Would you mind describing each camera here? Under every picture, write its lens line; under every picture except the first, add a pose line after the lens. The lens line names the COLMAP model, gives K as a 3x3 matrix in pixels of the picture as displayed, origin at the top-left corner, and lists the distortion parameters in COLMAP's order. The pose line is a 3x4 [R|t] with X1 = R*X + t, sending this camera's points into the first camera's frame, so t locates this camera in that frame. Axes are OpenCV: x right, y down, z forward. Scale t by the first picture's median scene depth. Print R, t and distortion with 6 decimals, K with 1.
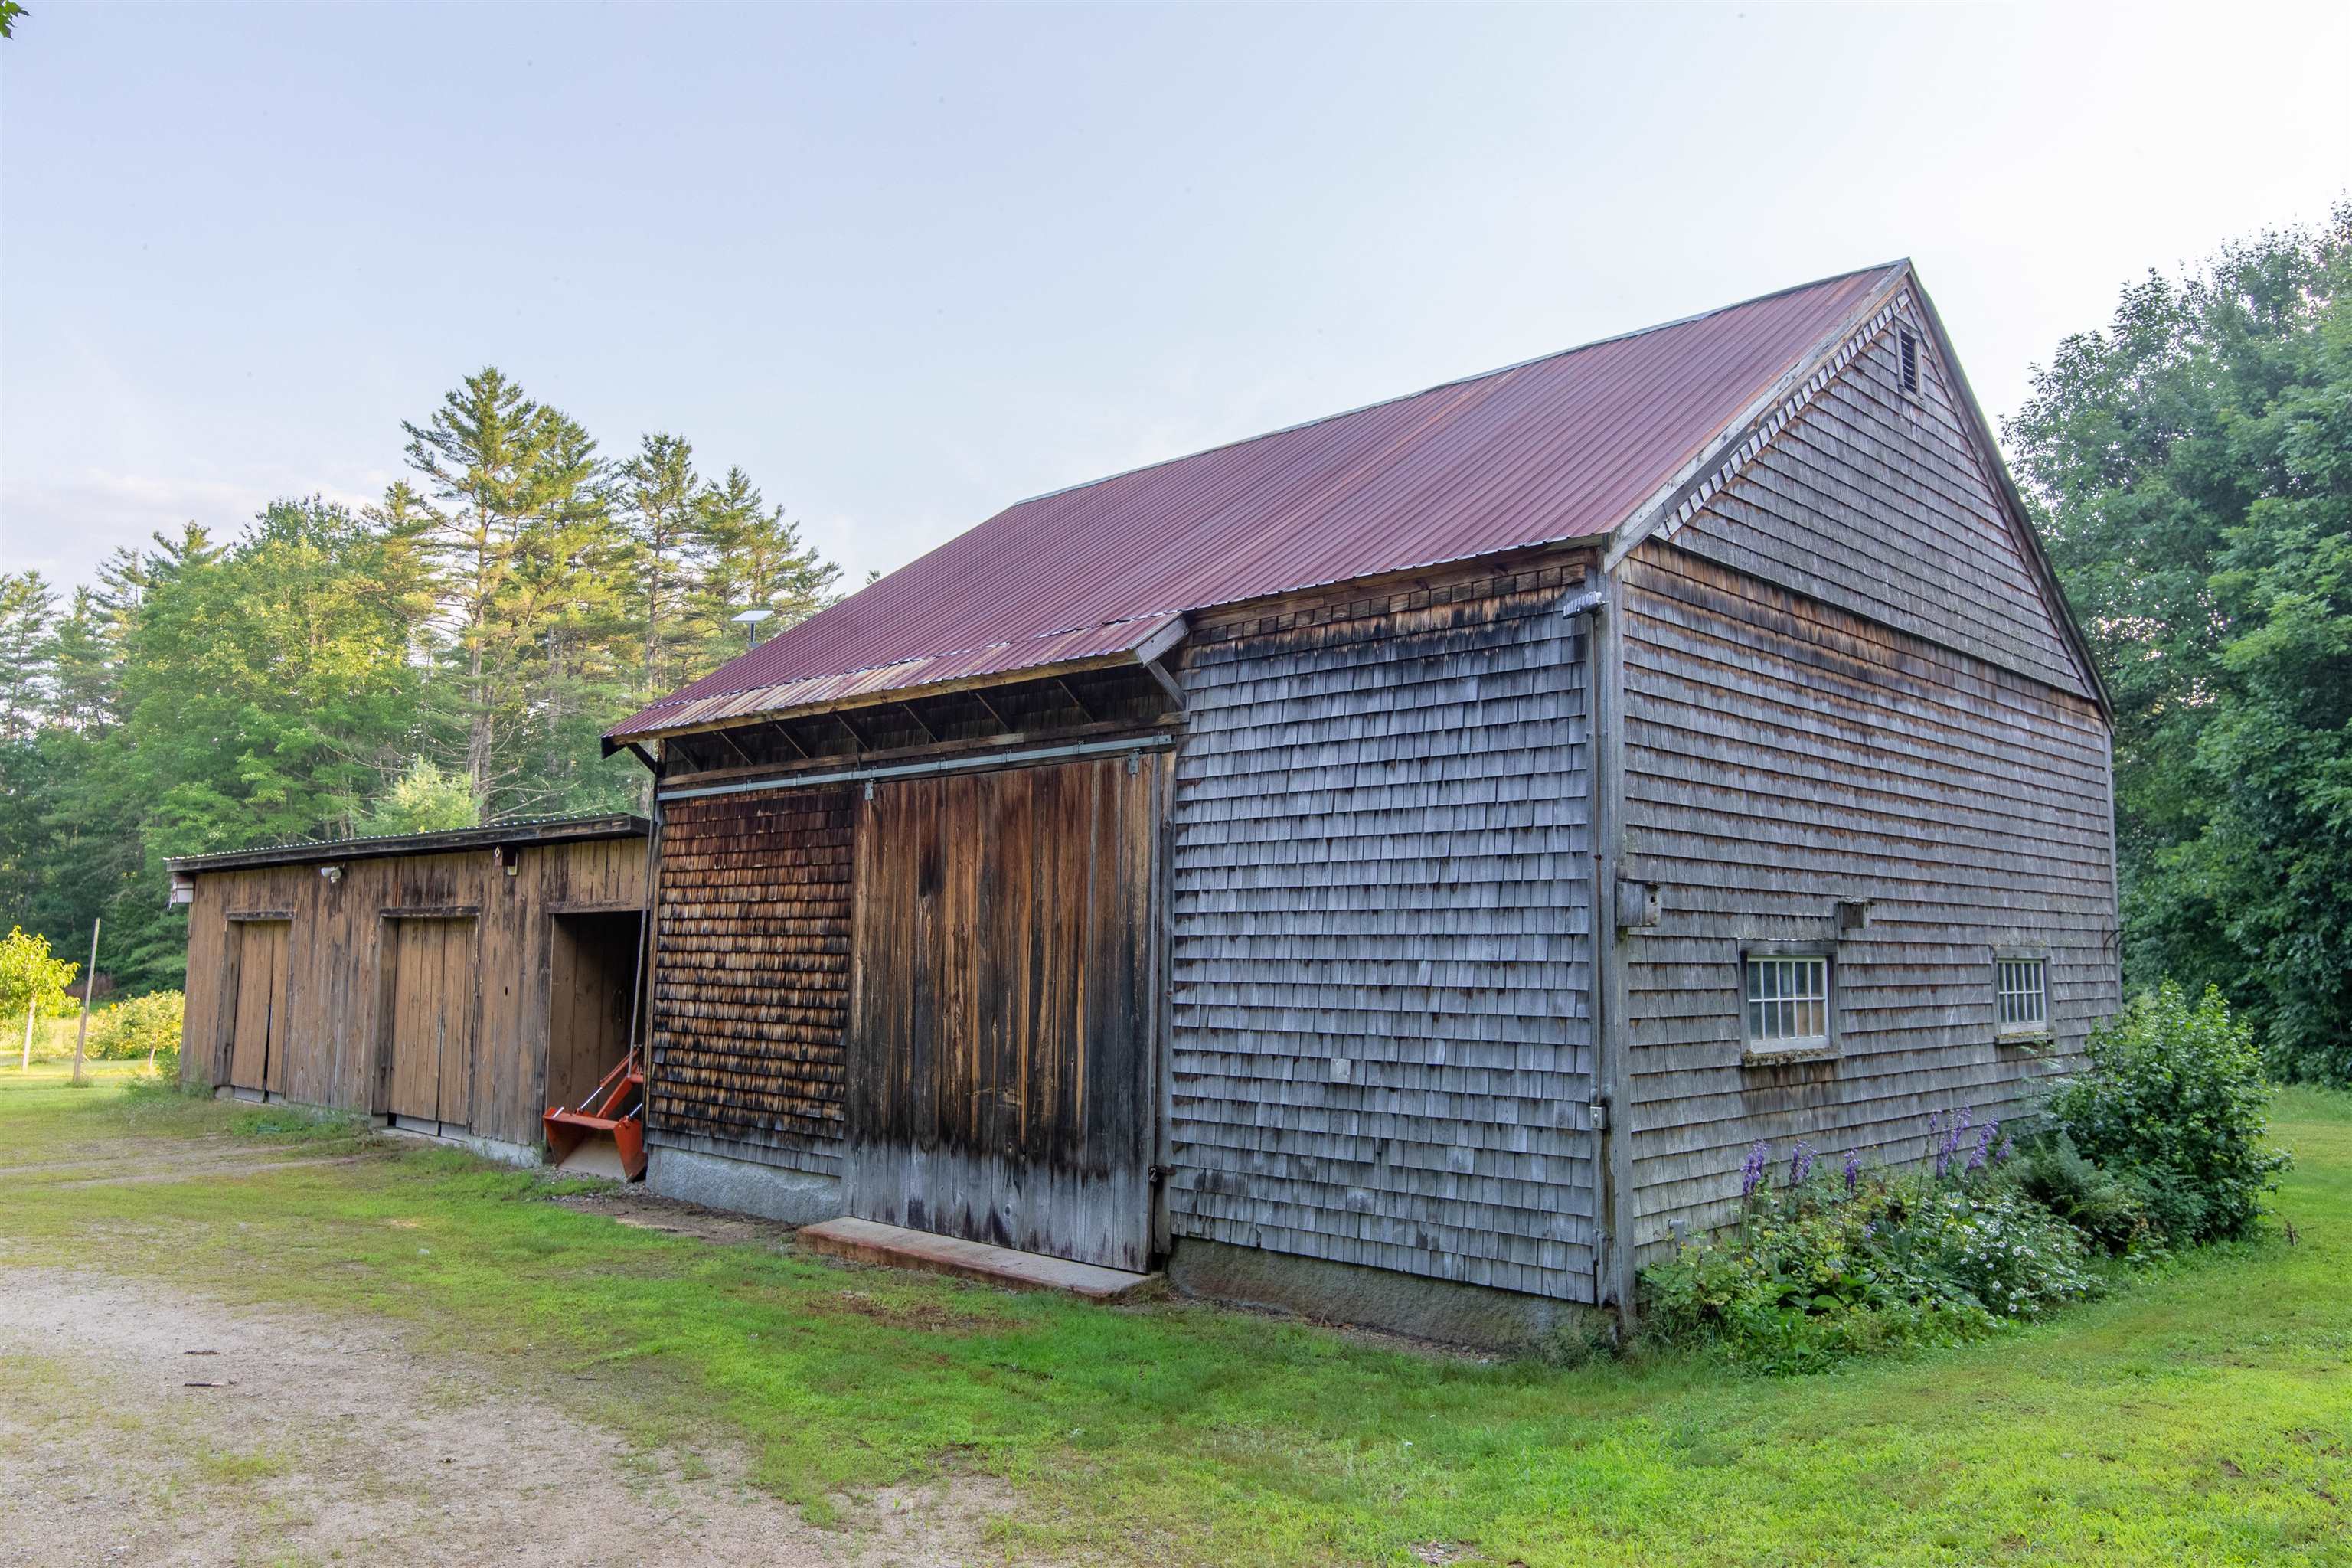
lens RADIAL K [[1682.2, 0, 1176.0], [0, 1682.2, 779.6], [0, 0, 1]] dist [-0.014567, -0.001820]
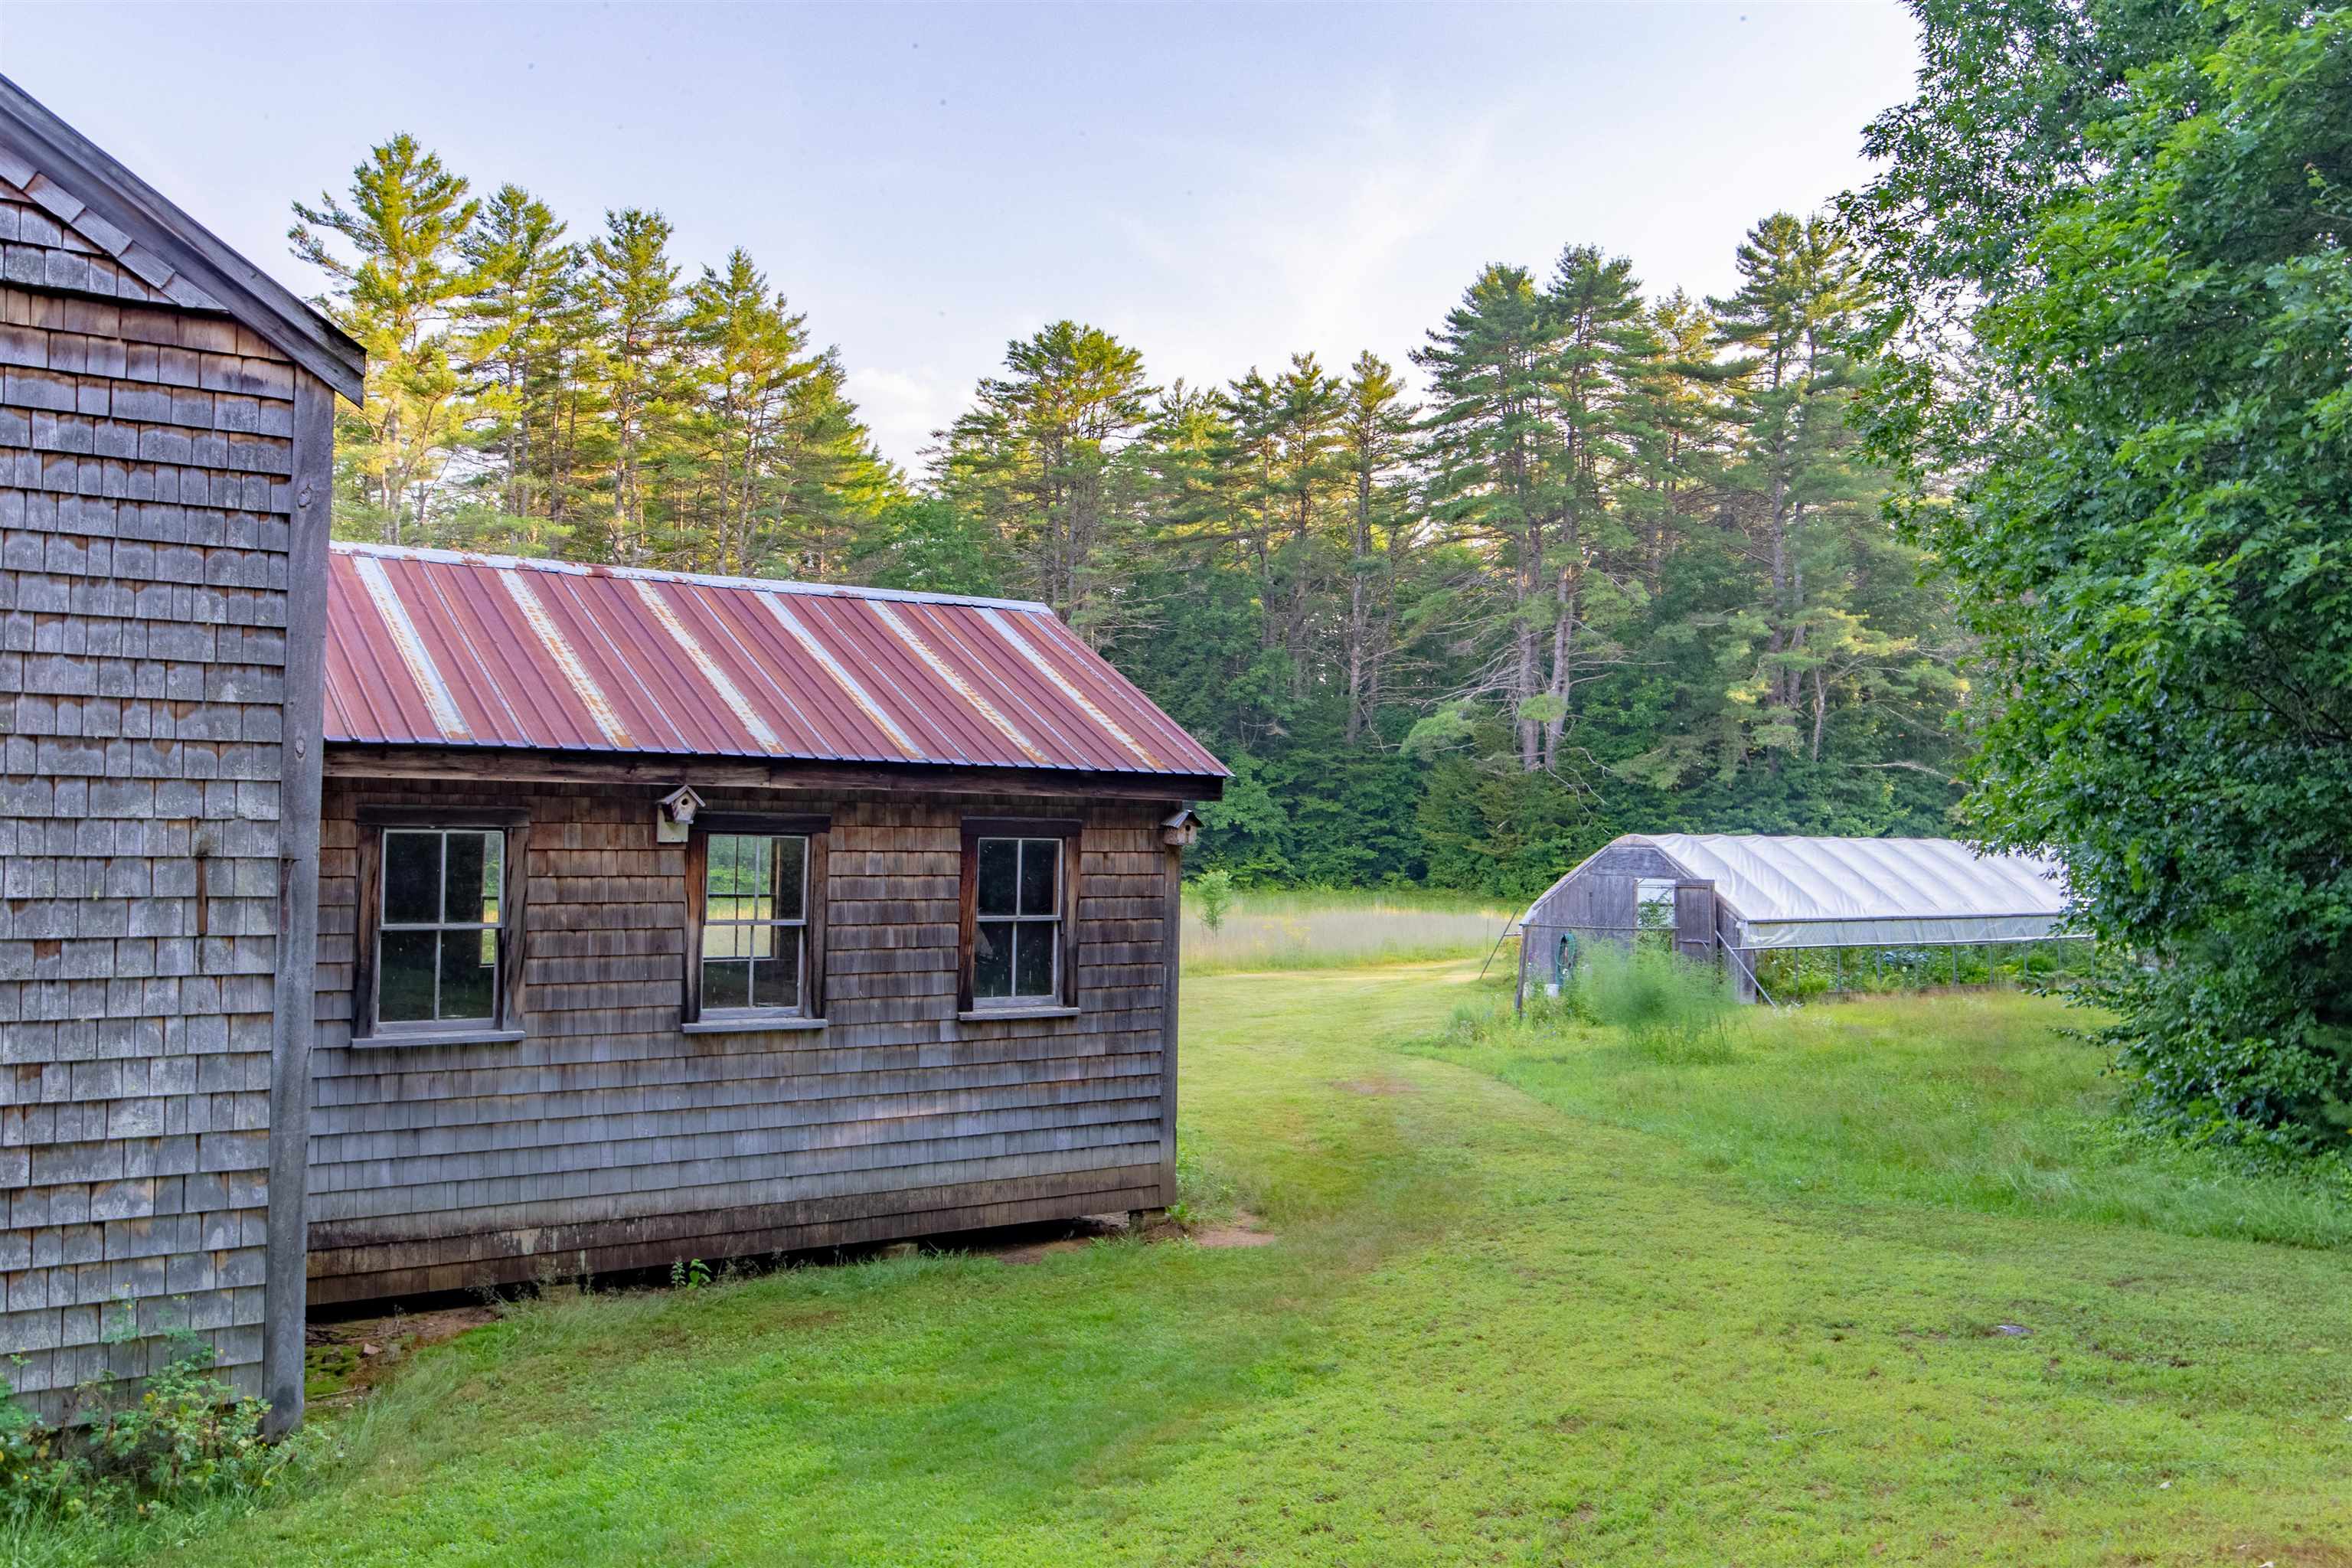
lens RADIAL K [[1970.3, 0, 1184.9], [0, 1970.3, 784.4], [0, 0, 1]] dist [0.004132, 0.007102]
pose [[0.984857, 0.005750, -0.173275, 0.155869], [0.007657, 0.997032, 0.076606, 0.004537], [0.173201, -0.076773, 0.981890, 0.084449]]
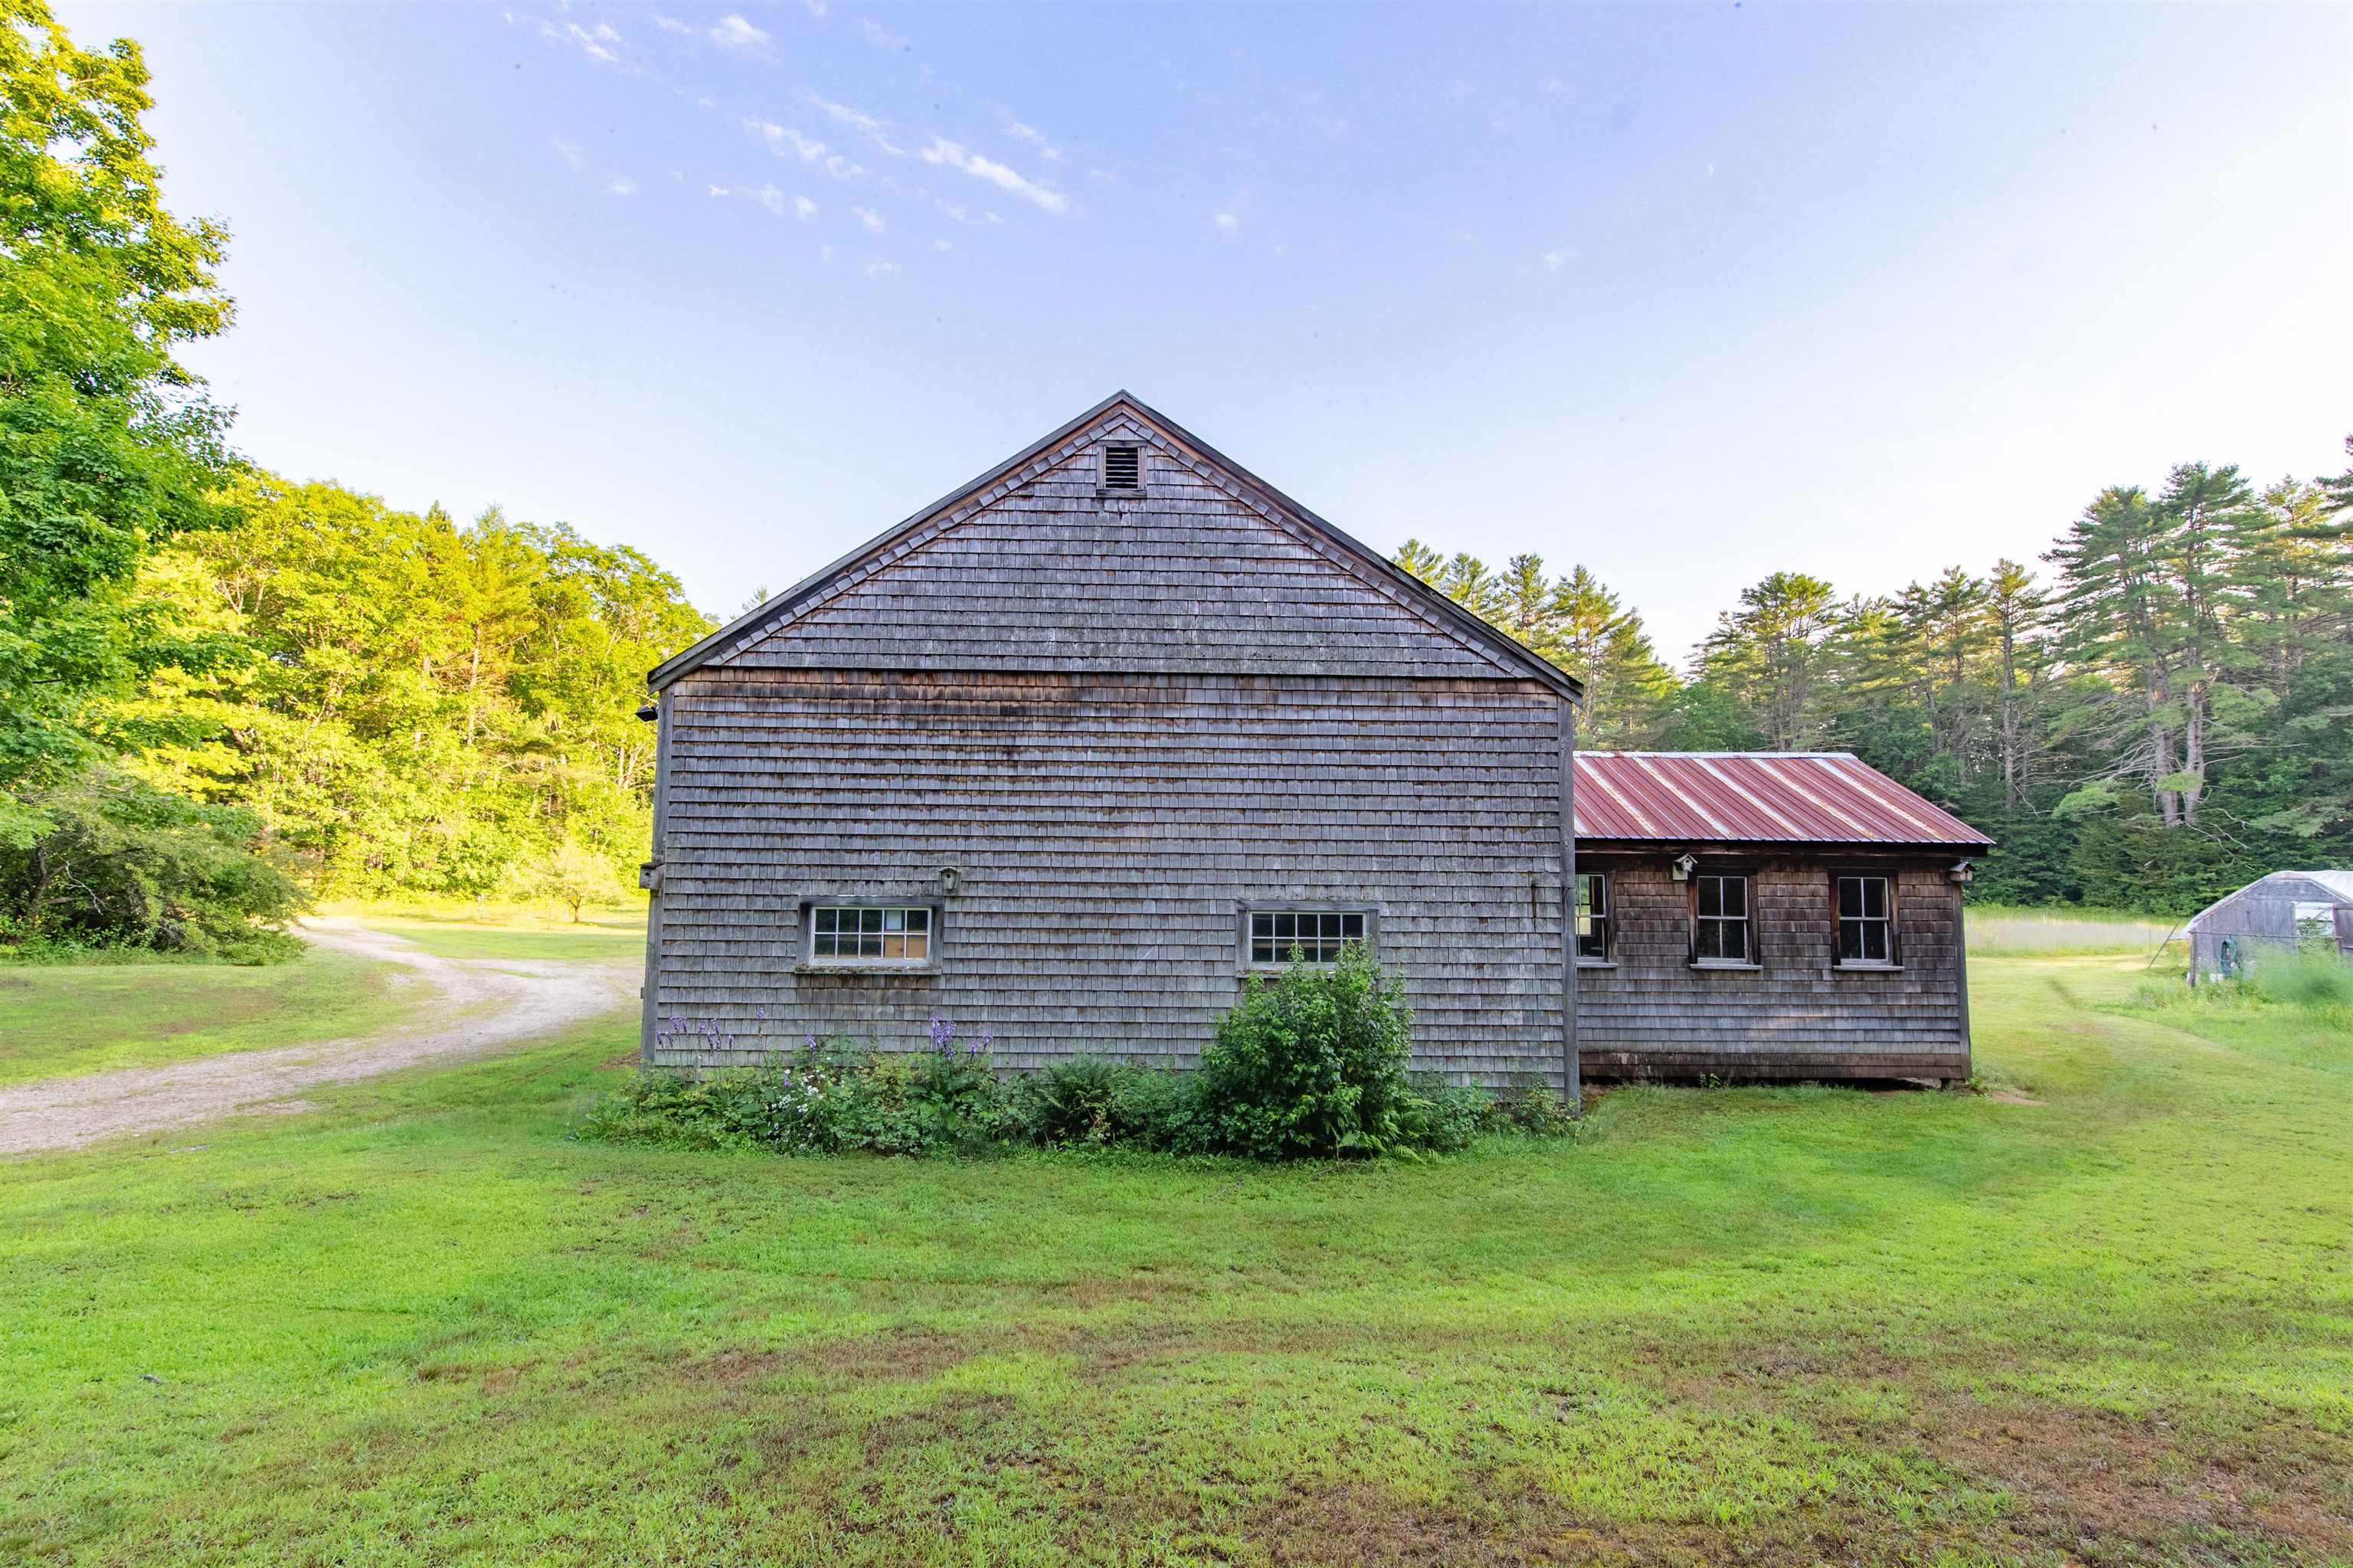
lens RADIAL K [[1011.7, 0, 1181.8], [0, 1011.7, 781.5], [0, 0, 1]] dist [-0.002241, -0.000113]
pose [[0.715932, -0.054683, -0.696025, 0.152772], [0.066695, 0.997725, -0.009784, 0.002168], [0.694977, -0.039416, 0.717950, 0.065216]]
